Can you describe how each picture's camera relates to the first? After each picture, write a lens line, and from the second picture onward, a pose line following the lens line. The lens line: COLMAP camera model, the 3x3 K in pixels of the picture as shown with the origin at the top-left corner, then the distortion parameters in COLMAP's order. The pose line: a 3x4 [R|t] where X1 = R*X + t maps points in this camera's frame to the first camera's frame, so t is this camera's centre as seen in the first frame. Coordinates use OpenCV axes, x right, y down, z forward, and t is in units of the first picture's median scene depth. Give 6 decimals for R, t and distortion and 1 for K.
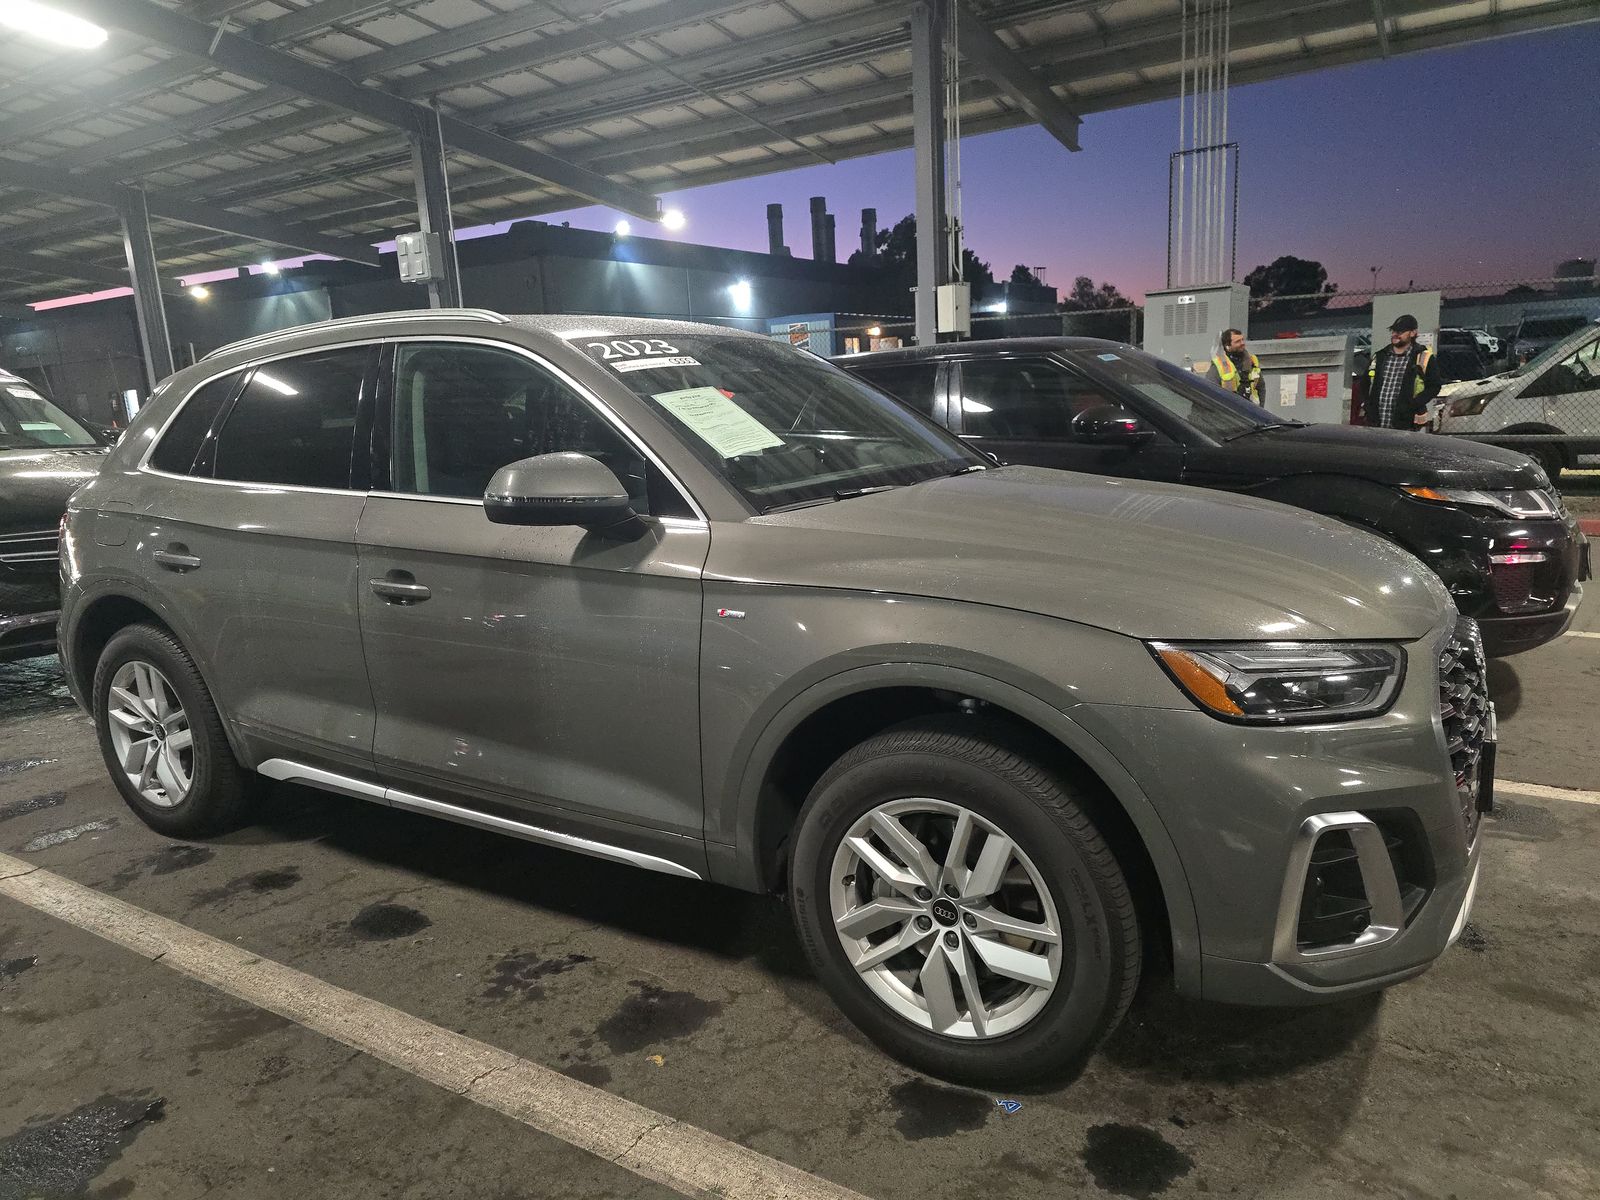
lens RADIAL K [[1063.8, 0, 807.4], [0, 1063.8, 595.4], [0, 0, 1]] dist [0.046375, -0.031723]
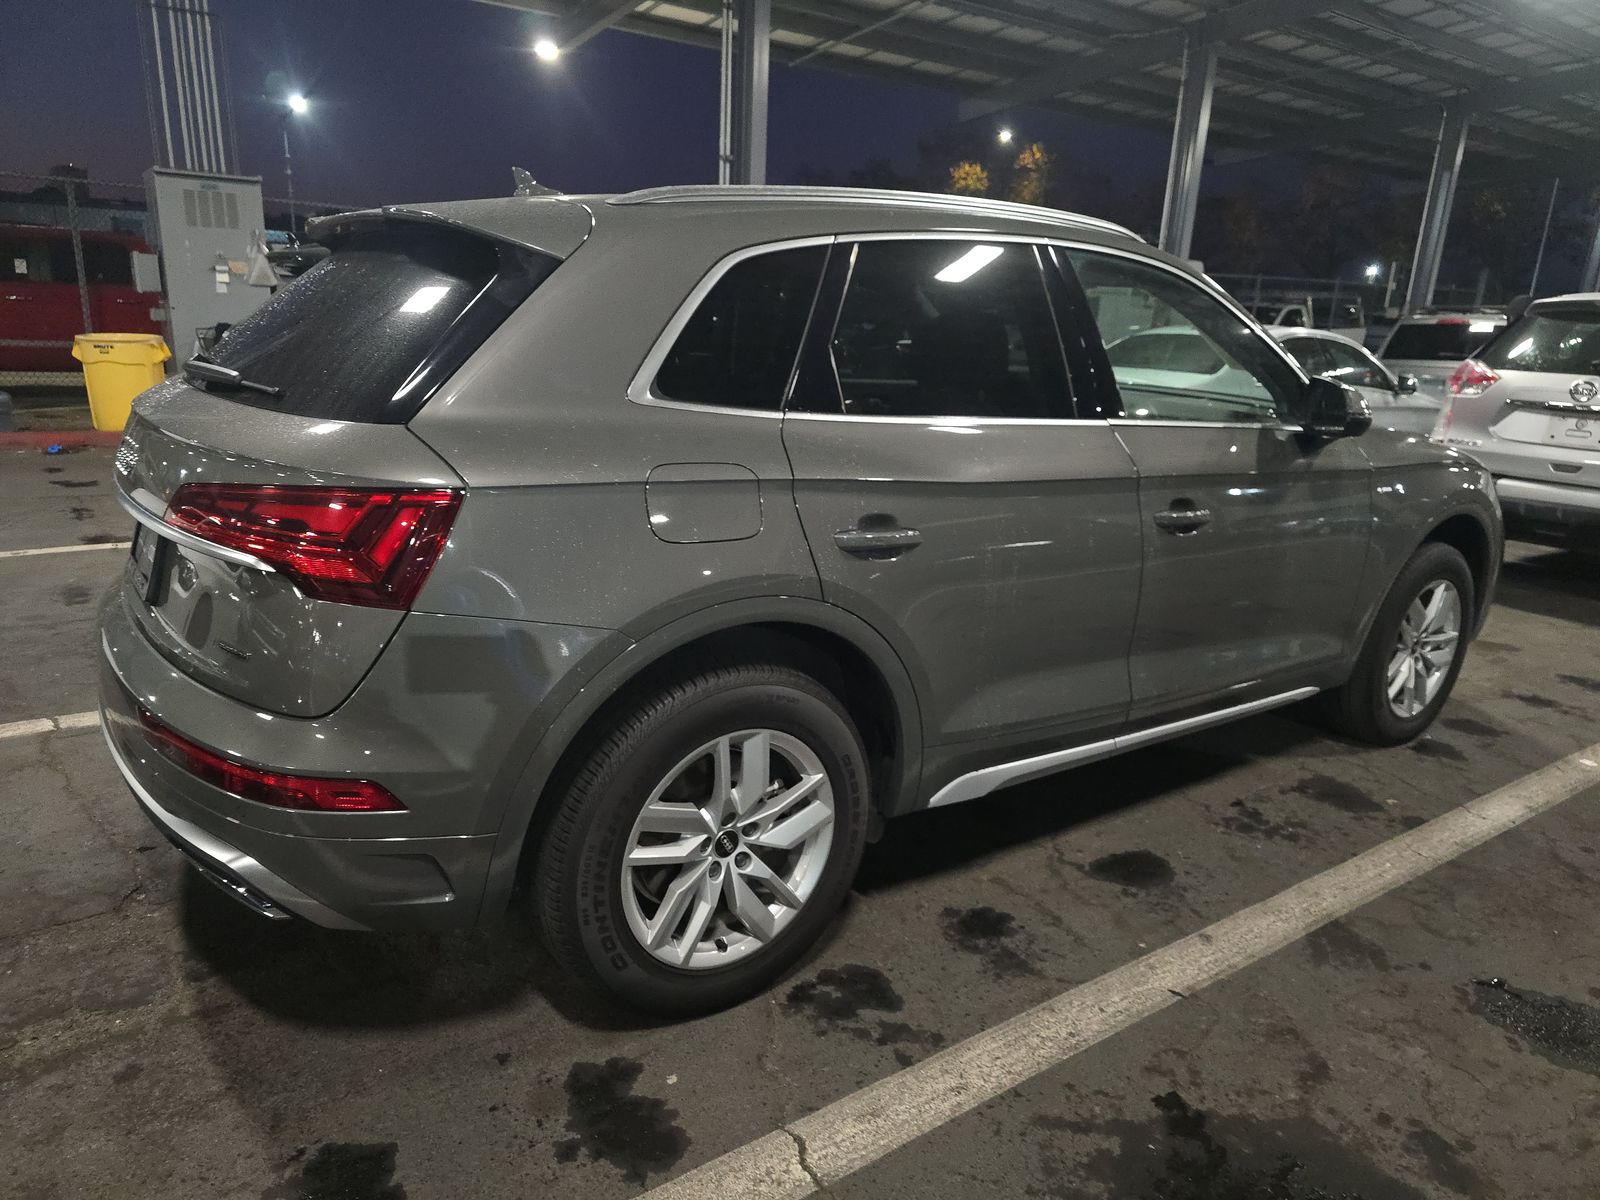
lens RADIAL K [[1063.8, 0, 805.5], [0, 1063.8, 603.2], [0, 0, 1]] dist [0.046375, -0.031723]
pose [[0.386453, -0.183701, 0.903830, -1.411416], [0.104353, 0.982380, 0.155047, -0.117102], [-0.916387, 0.034399, 0.398813, 0.930933]]
